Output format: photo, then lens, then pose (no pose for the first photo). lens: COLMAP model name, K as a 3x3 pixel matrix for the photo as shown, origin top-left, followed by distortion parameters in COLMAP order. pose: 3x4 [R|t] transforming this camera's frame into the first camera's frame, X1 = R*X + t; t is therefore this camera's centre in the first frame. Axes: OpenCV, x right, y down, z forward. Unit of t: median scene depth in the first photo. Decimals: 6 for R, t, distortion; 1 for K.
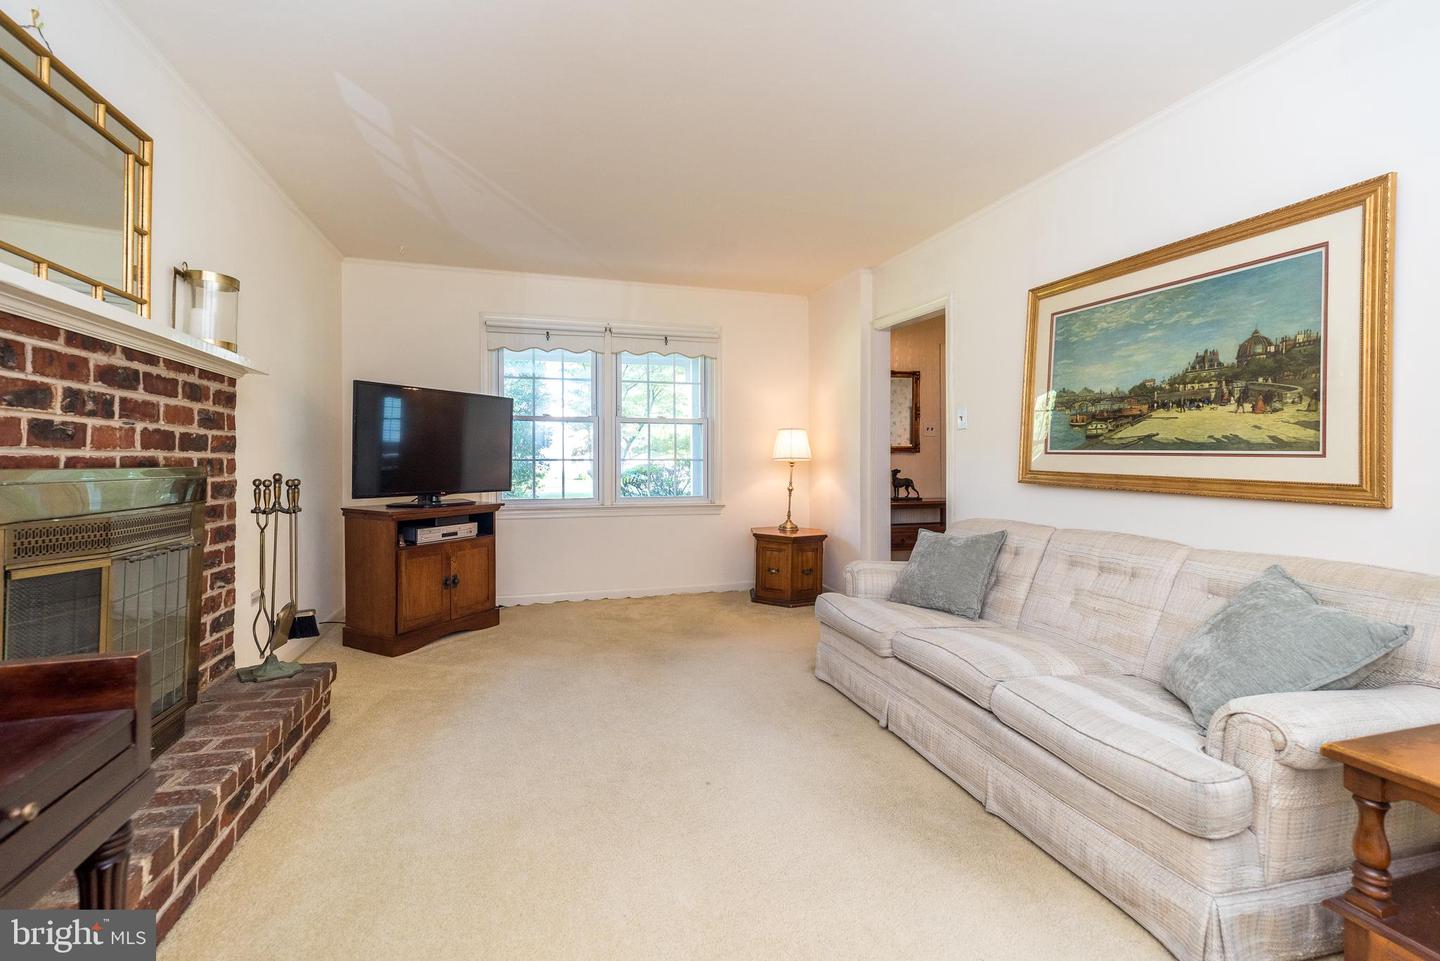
lens RADIAL K [[623.8, 0, 714.6], [0, 623.8, 502.6], [0, 0, 1]] dist [0.001123, 0.000210]
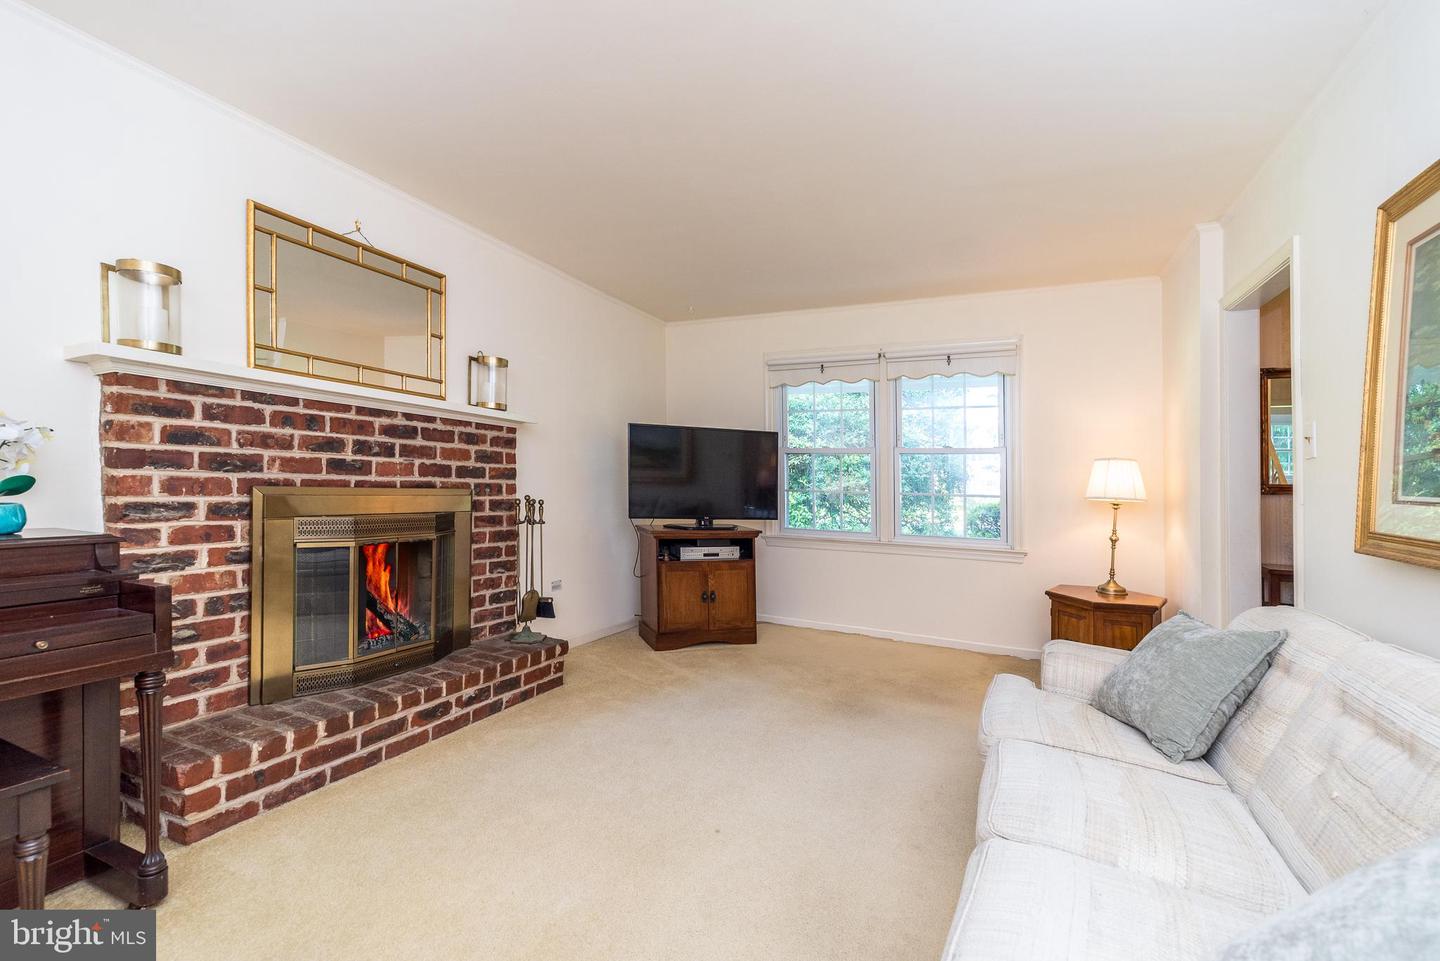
lens RADIAL K [[634.4, 0, 720.6], [0, 634.4, 533.5], [0, 0, 1]] dist [0.011806, 0.000014]
pose [[0.747665, 0.070007, -0.660375, 0.565421], [-0.071523, 0.997132, 0.024730, -0.028241], [0.660213, 0.028742, 0.750529, 0.236186]]
